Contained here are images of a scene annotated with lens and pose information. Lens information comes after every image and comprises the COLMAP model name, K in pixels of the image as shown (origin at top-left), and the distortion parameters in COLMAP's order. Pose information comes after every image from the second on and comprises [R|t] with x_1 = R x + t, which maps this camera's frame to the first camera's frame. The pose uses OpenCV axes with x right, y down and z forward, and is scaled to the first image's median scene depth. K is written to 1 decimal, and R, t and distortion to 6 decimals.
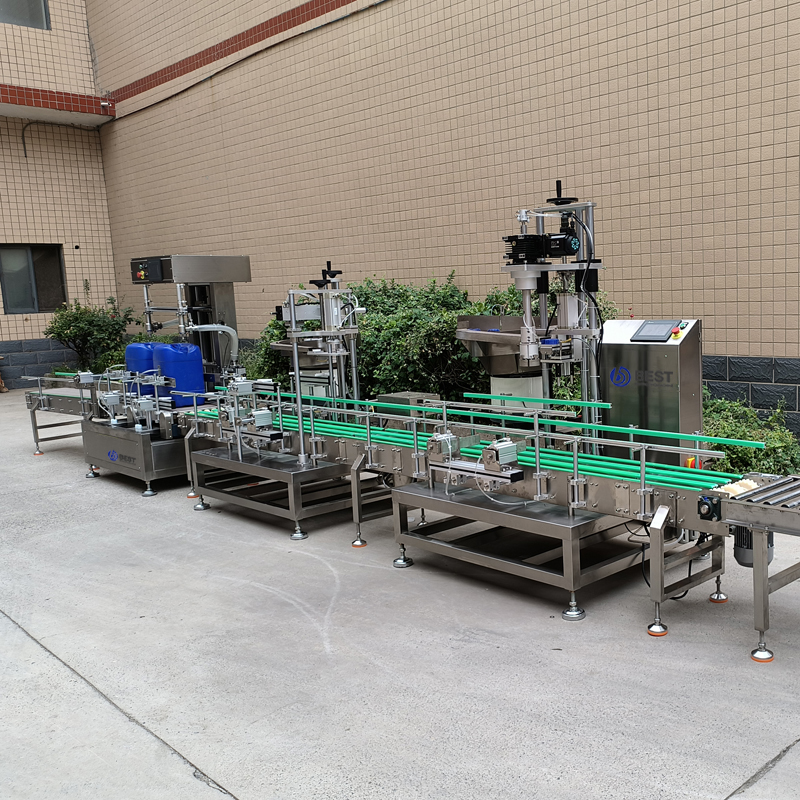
lens RADIAL K [[1028.2, 0, 400.0], [0, 1028.2, 400.0], [0, 0, 1]] dist [0.032946, 0.040520]
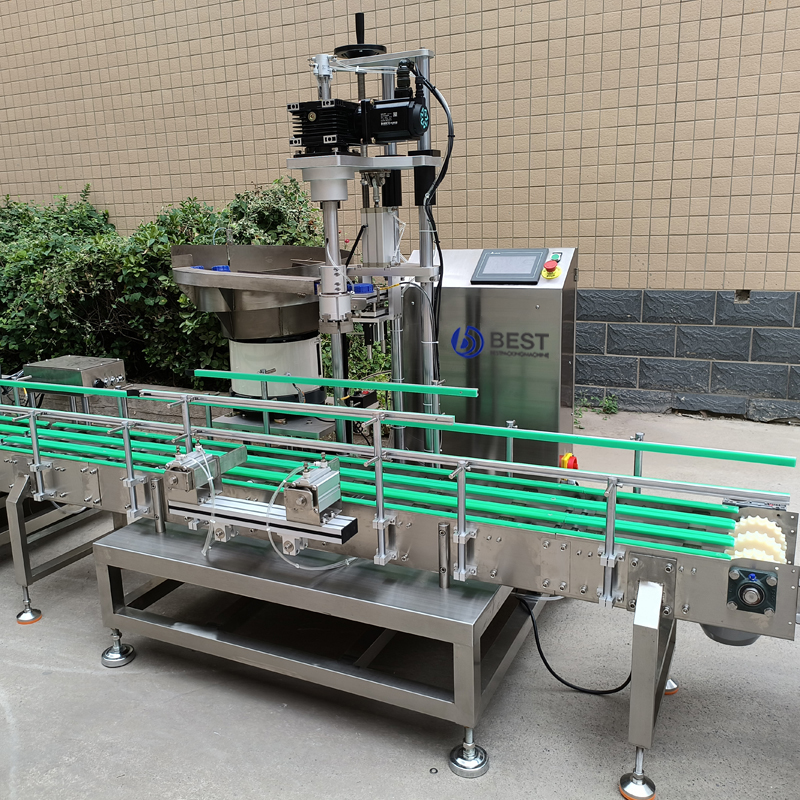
lens RADIAL K [[917.7, 0, 360.7], [0, 917.7, 400.5], [0, 0, 1]] dist [0.119105, -0.253621]
pose [[0.927253, -0.077282, 0.366373, -0.052236], [0.043286, 0.994033, 0.100127, -0.040264], [-0.371924, -0.076984, 0.925065, 0.433534]]
